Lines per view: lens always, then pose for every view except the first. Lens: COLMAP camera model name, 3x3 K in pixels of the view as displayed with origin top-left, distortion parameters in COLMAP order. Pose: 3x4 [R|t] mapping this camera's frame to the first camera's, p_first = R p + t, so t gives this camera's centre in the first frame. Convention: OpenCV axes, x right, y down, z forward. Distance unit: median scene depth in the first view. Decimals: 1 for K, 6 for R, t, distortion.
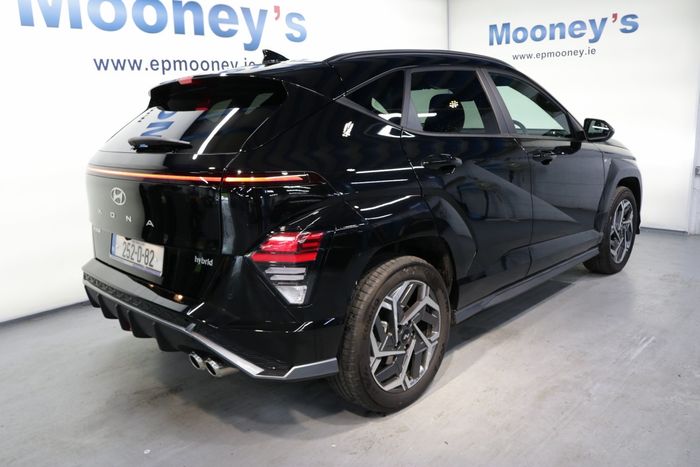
lens RADIAL K [[574.0, 0, 338.1], [0, 574.0, 235.9], [0, 0, 1]] dist [-0.151475, 0.108158]
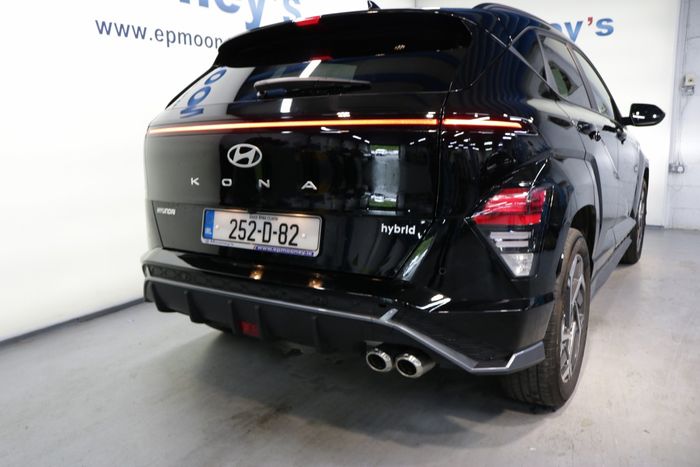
lens RADIAL K [[574.0, 0, 338.1], [0, 574.0, 235.9], [0, 0, 1]] dist [-0.151475, 0.108158]
pose [[0.978860, -0.022784, 0.203257, -0.348125], [0.030695, 0.998885, -0.035855, 0.057455], [-0.202214, 0.041336, 0.978469, 0.179182]]
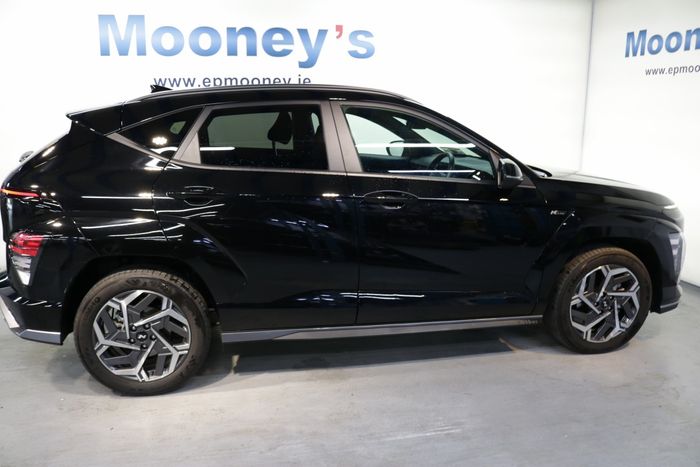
lens RADIAL K [[576.2, 0, 331.8], [0, 576.2, 230.7], [0, 0, 1]] dist [-0.153268, 0.120408]
pose [[0.828337, 0.157170, -0.537732, 0.877389], [-0.153394, 0.986789, 0.052129, -0.136520], [0.538821, 0.039304, 0.841503, 0.182572]]
